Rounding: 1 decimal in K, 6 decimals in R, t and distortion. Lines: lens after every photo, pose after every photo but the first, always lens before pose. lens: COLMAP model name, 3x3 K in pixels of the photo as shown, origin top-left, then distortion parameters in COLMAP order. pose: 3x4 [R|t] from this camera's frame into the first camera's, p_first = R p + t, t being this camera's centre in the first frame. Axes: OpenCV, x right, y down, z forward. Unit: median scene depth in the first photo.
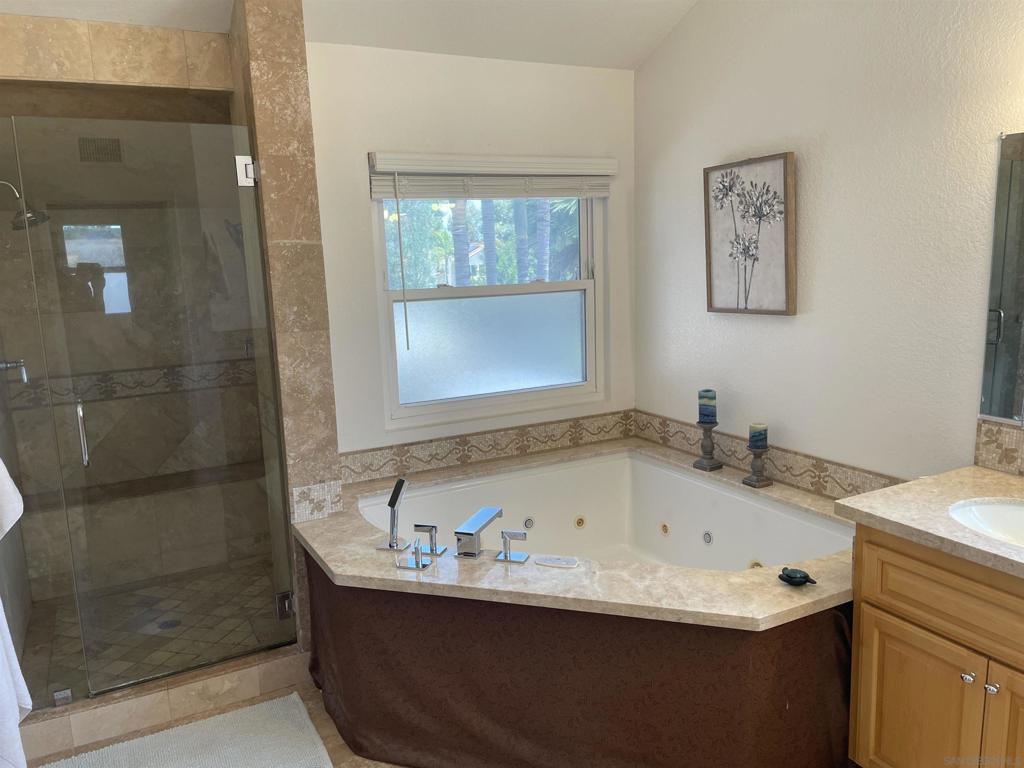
lens RADIAL K [[778.2, 0, 512.0], [0, 778.2, 384.0], [0, 0, 1]] dist [0.121420, -0.161305]
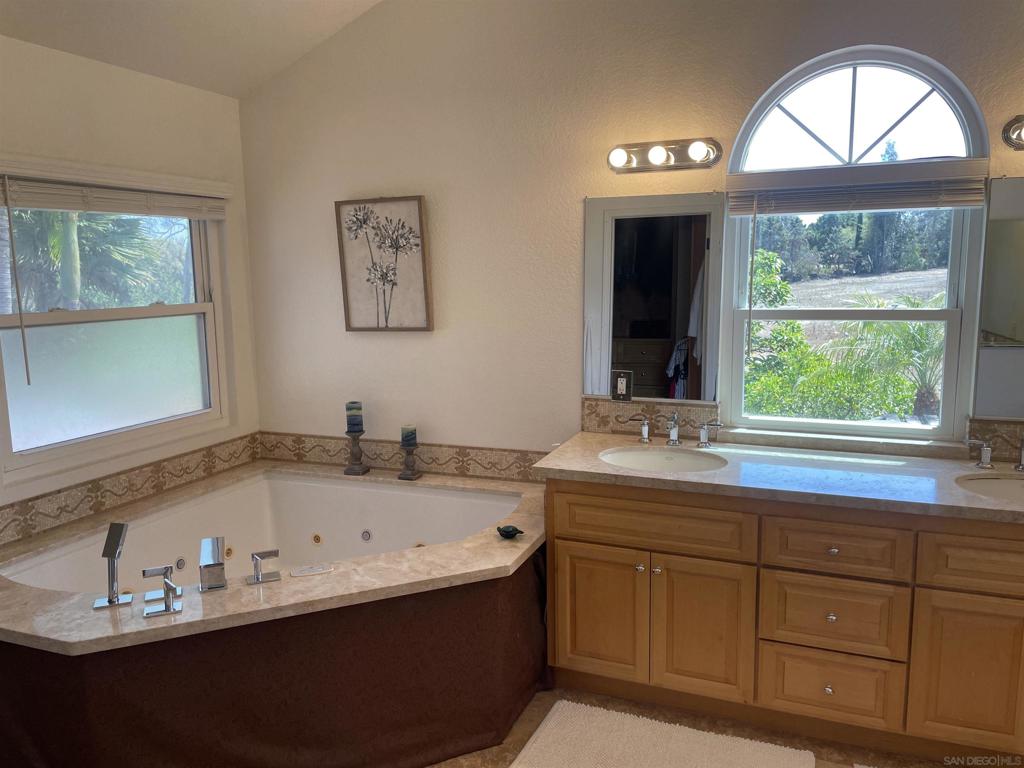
lens RADIAL K [[778.2, 0, 512.0], [0, 778.2, 384.0], [0, 0, 1]] dist [0.121420, -0.161305]
pose [[0.764131, -0.071803, 0.641052, -0.298167], [0.098577, 0.995111, -0.006042, 0.011821], [-0.637484, 0.067810, 0.767474, 0.015341]]
